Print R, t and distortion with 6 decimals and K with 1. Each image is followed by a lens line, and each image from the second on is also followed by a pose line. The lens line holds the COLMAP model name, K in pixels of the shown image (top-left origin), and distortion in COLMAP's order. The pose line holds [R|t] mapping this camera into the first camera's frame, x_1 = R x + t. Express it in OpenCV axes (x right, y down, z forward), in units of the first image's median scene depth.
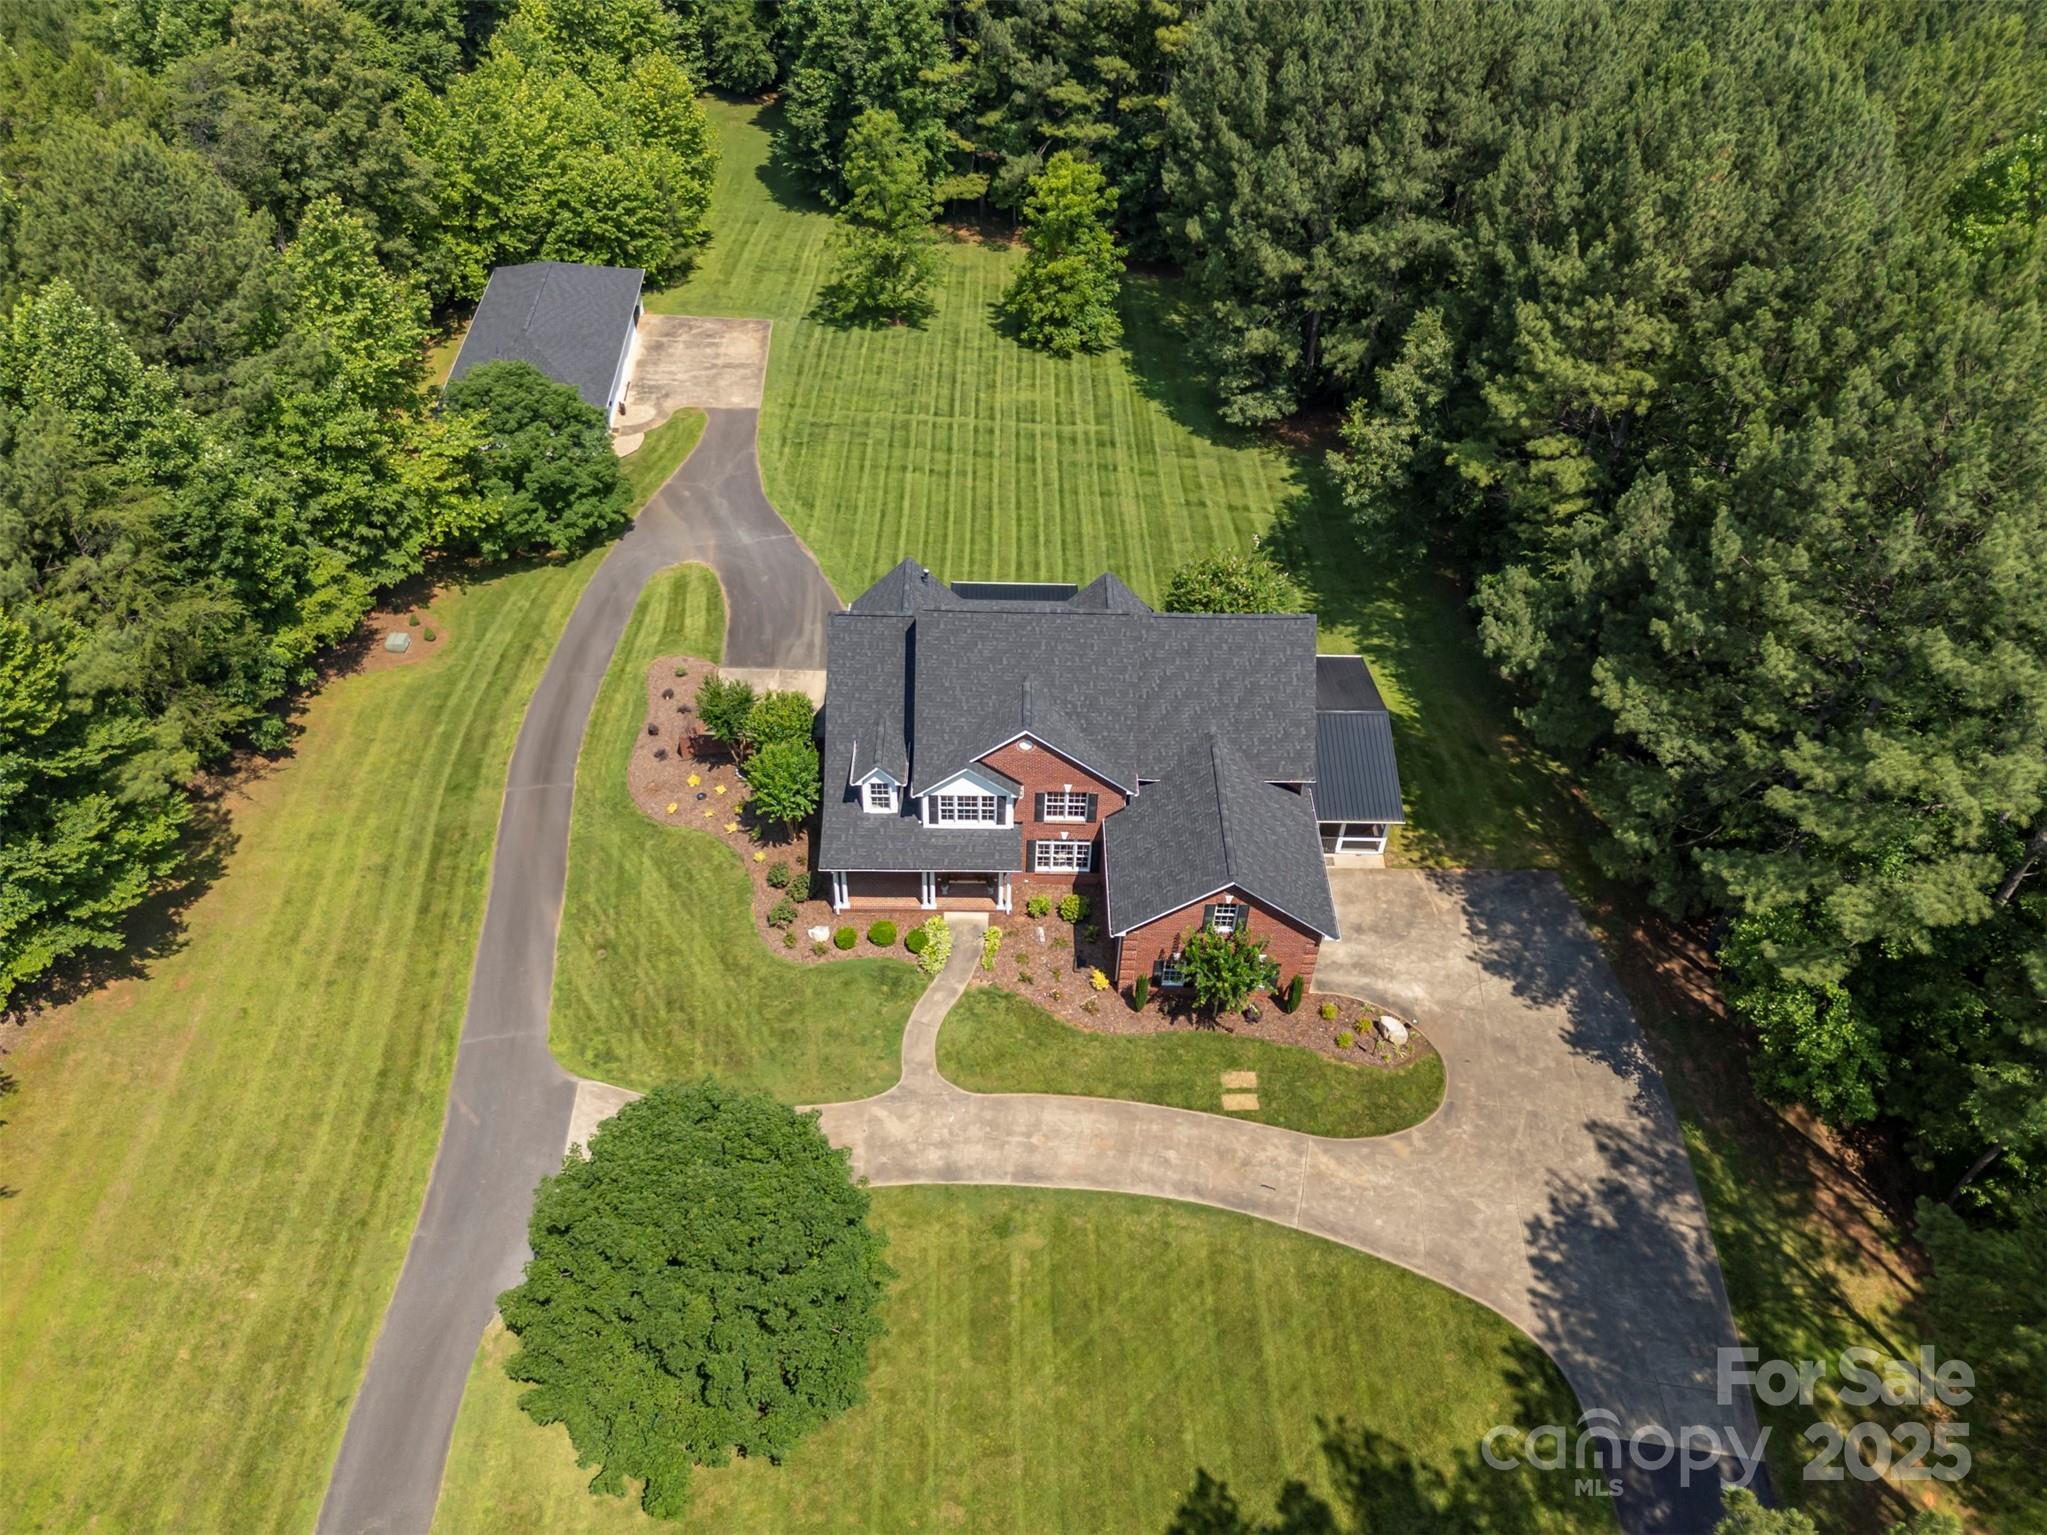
lens RADIAL K [[1528.3, 0, 992.5], [0, 1528.3, 777.3], [0, 0, 1]] dist [0.066666, -0.023507]
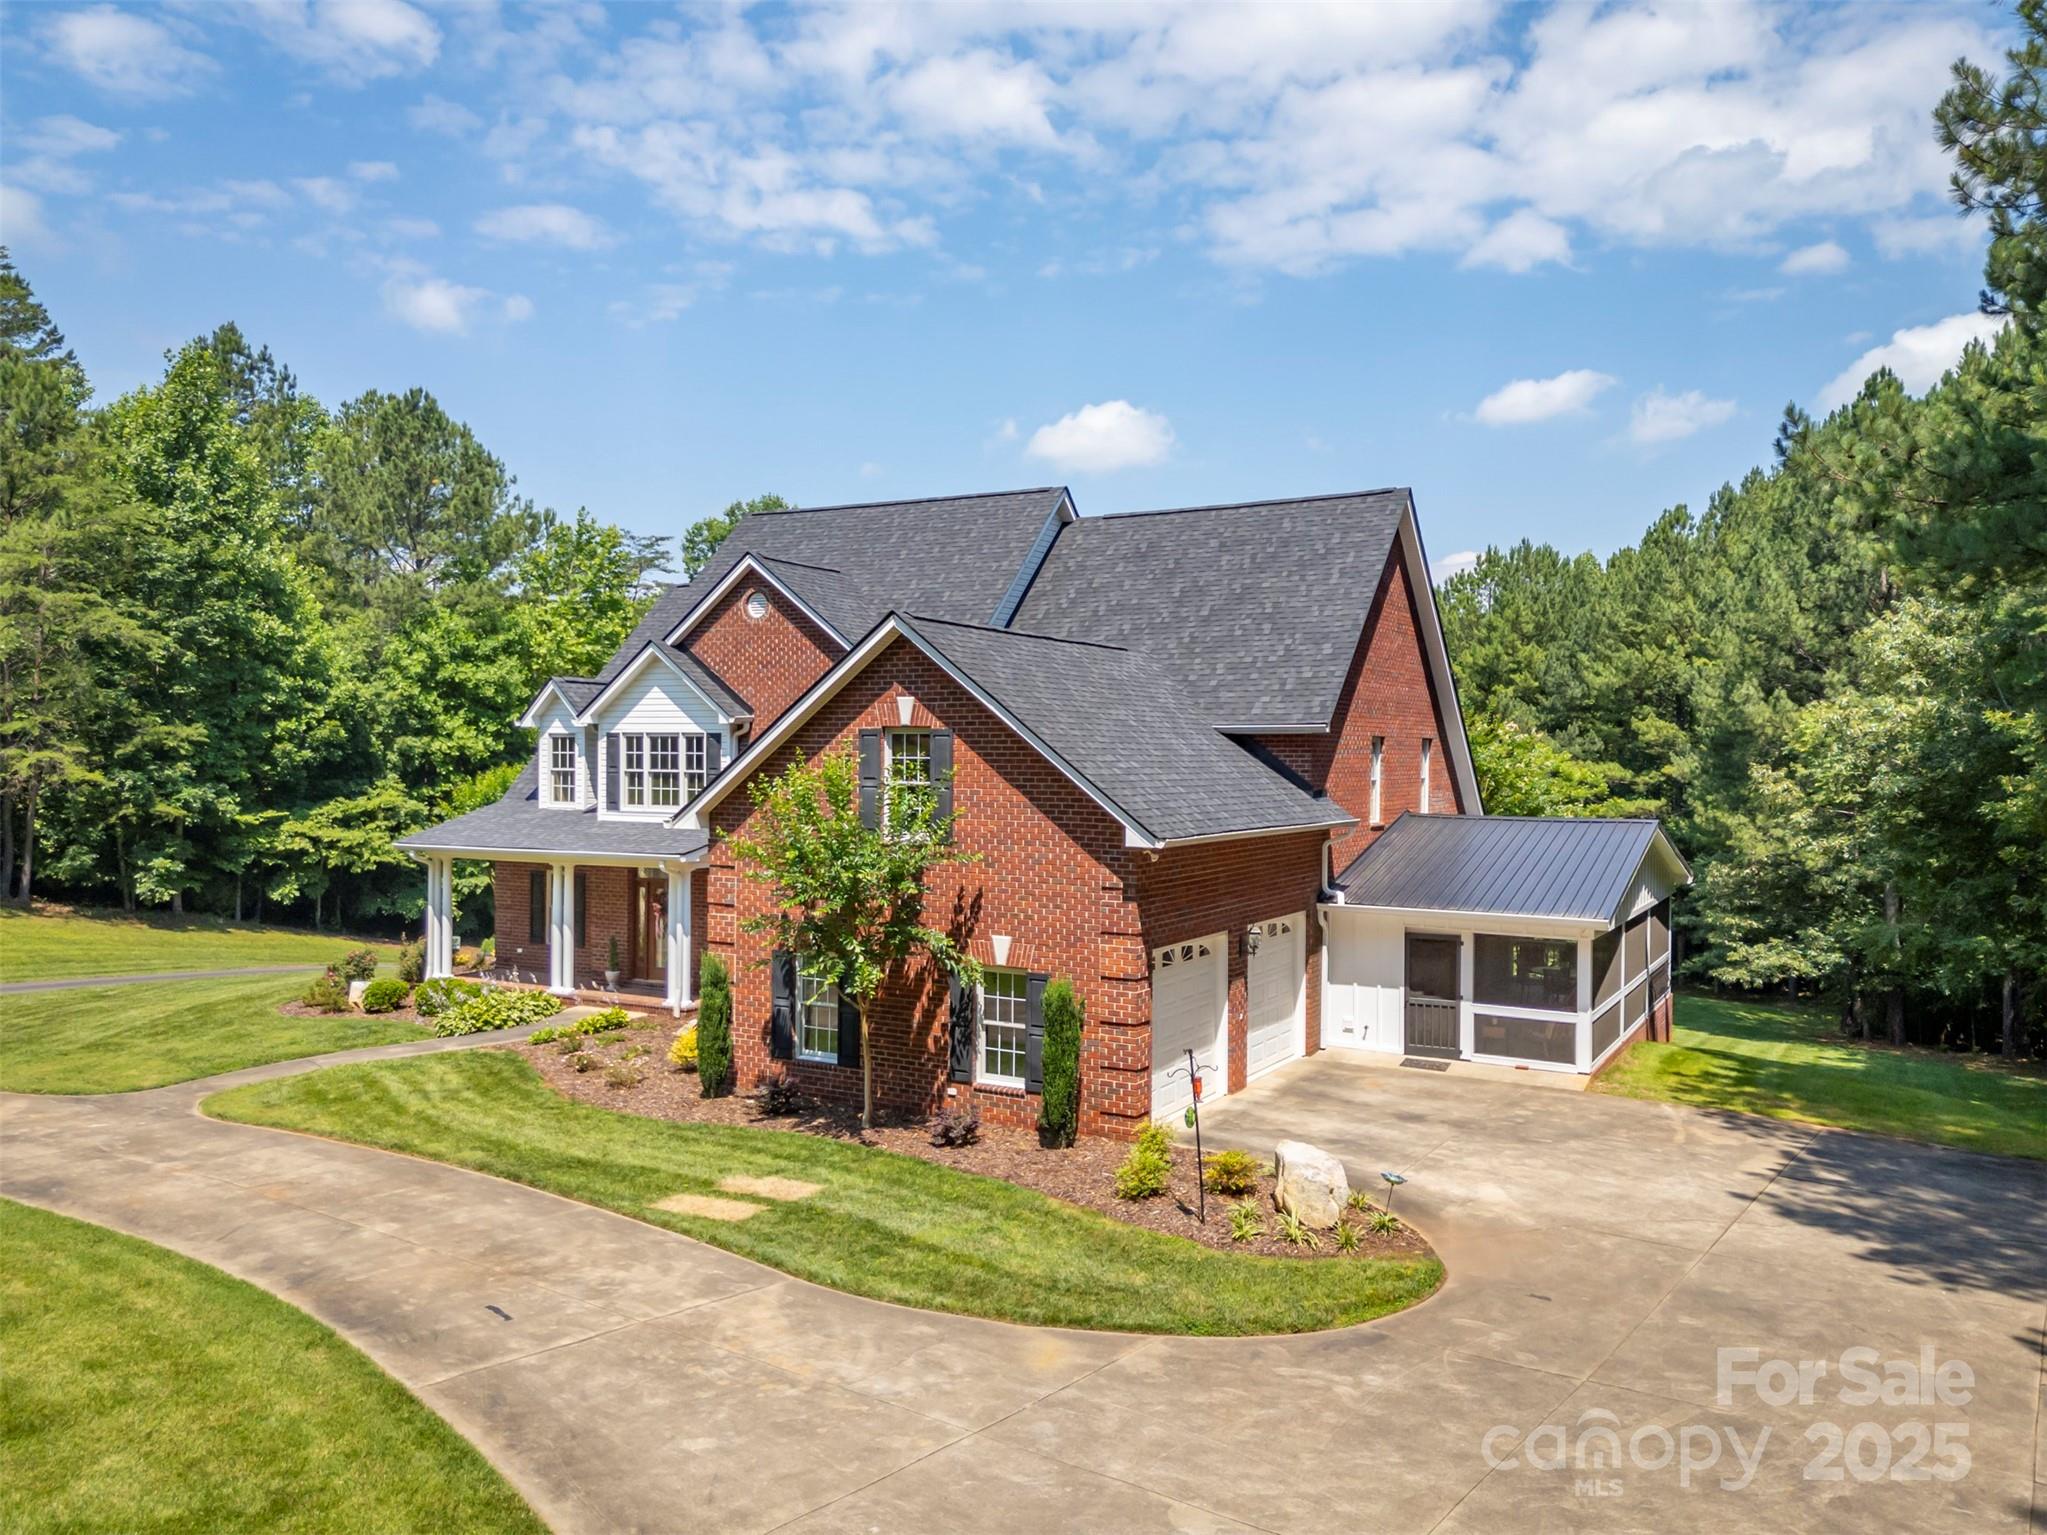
lens RADIAL K [[1528.3, 0, 974.4], [0, 1528.3, 743.2], [0, 0, 1]] dist [0.066666, -0.023507]
pose [[0.863563, 0.002420, -0.504236, 0.261156], [-0.350779, 0.721248, -0.597289, 0.222823], [0.362234, 0.692672, 0.623692, 0.546537]]
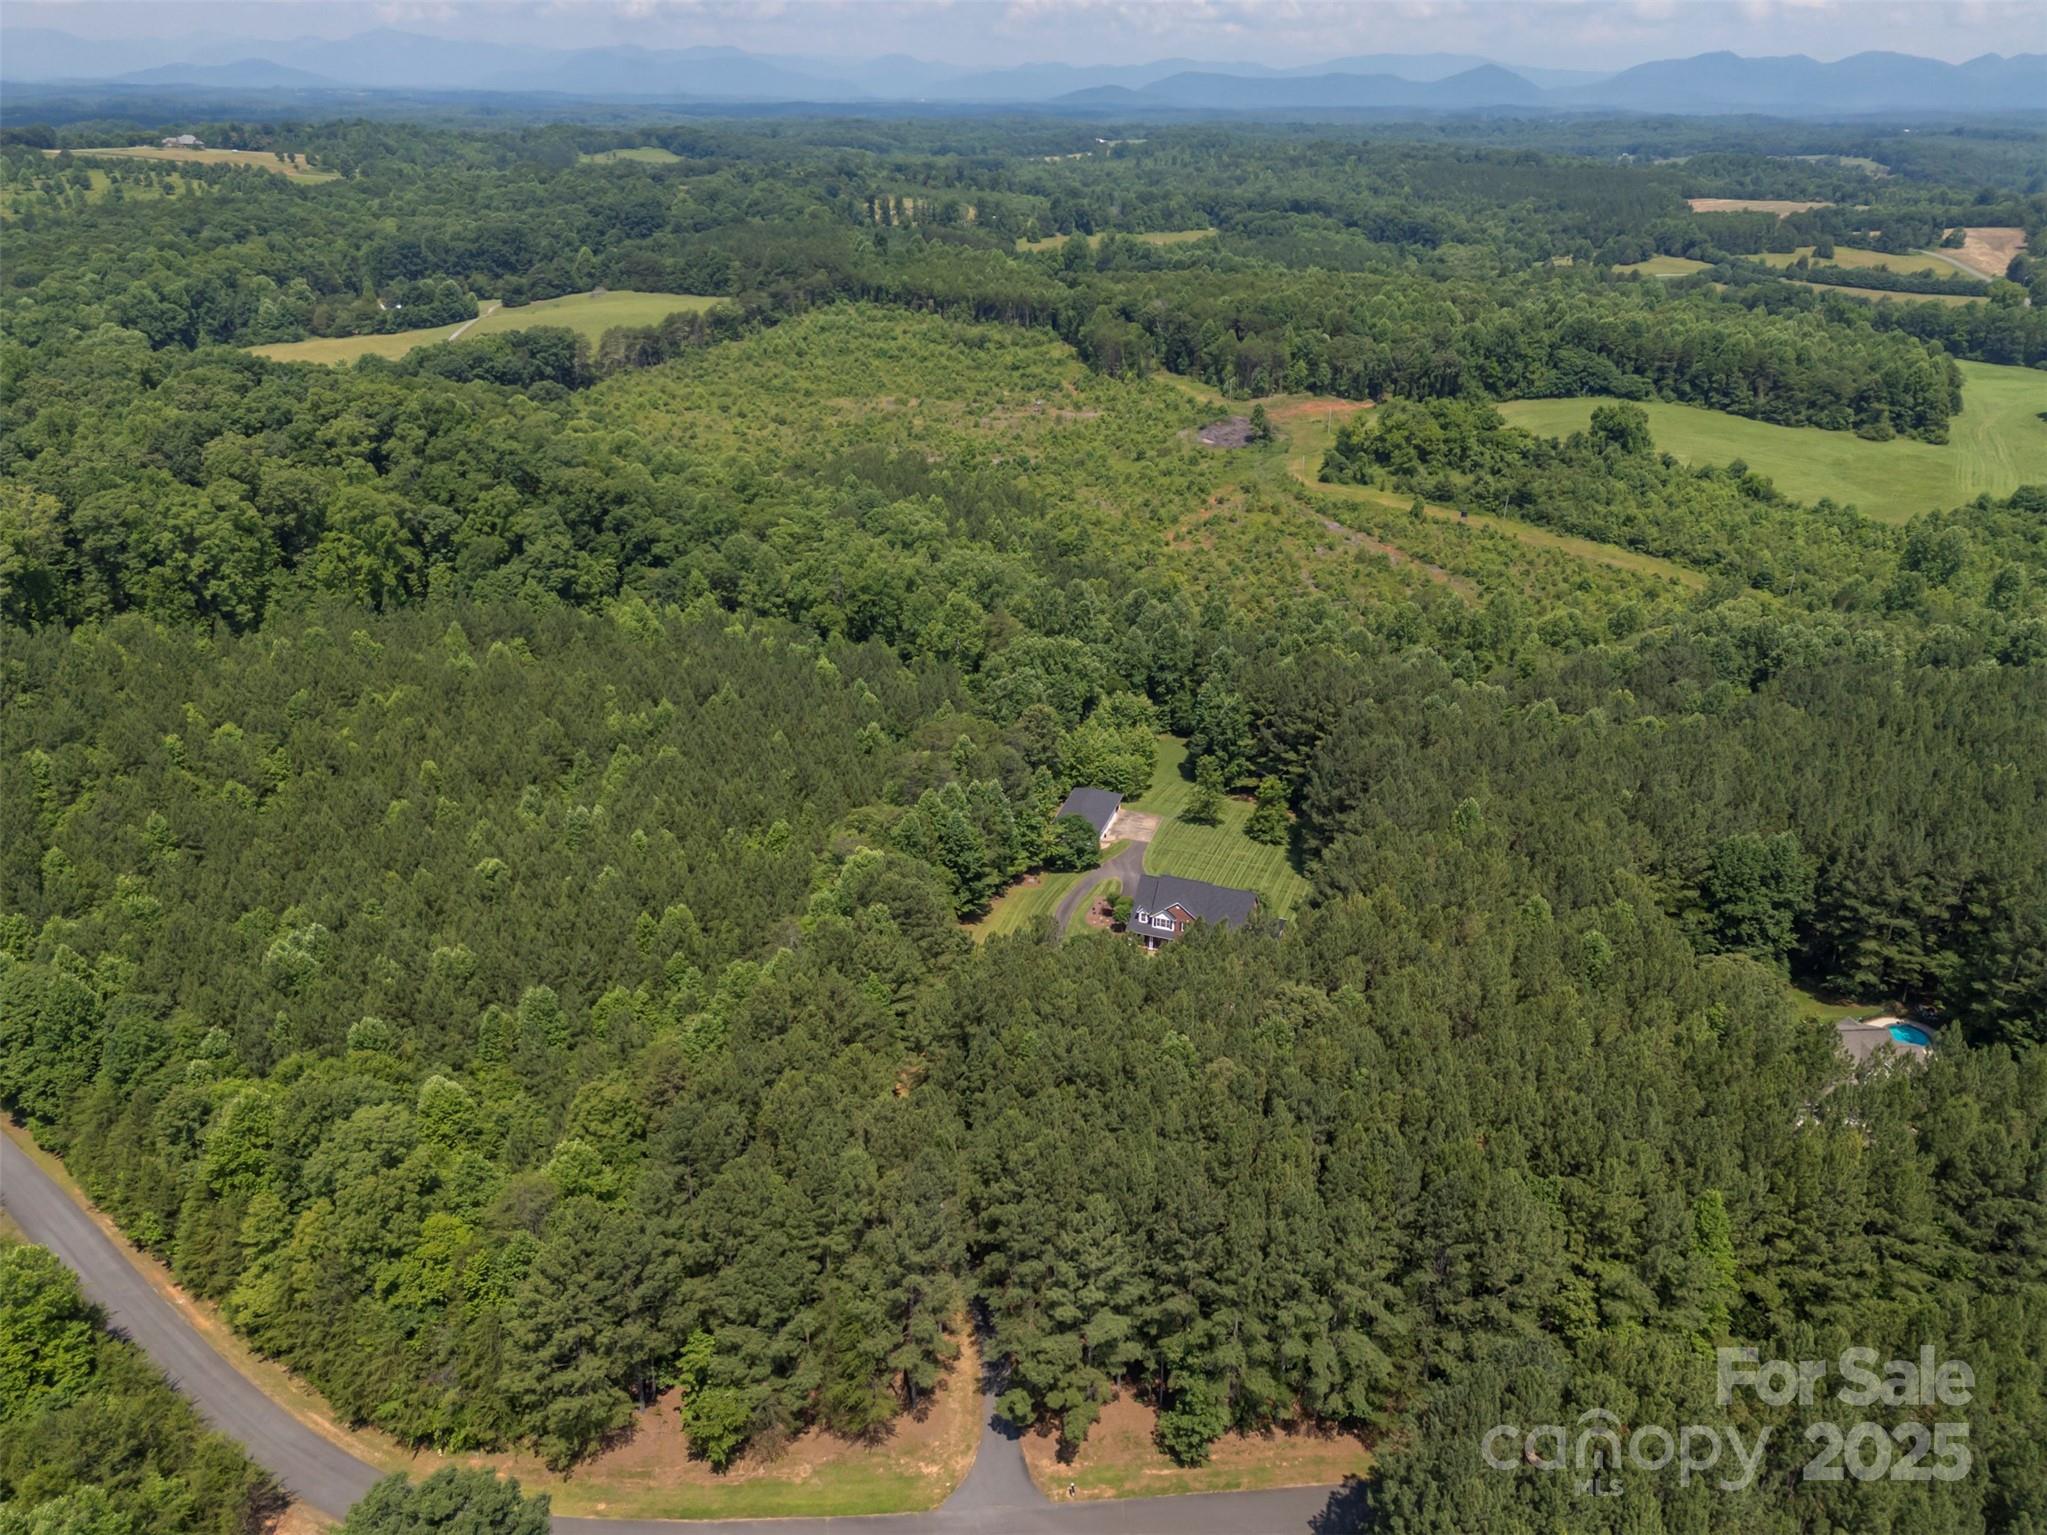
lens RADIAL K [[1528.3, 0, 1017.0], [0, 1528.3, 773.3], [0, 0, 1]] dist [0.066666, -0.023507]
pose [[0.943902, 0.129142, -0.303926, 0.623959], [-0.224271, 0.926243, -0.302947, 0.754336], [0.242386, 0.354114, 0.903245, -2.277009]]
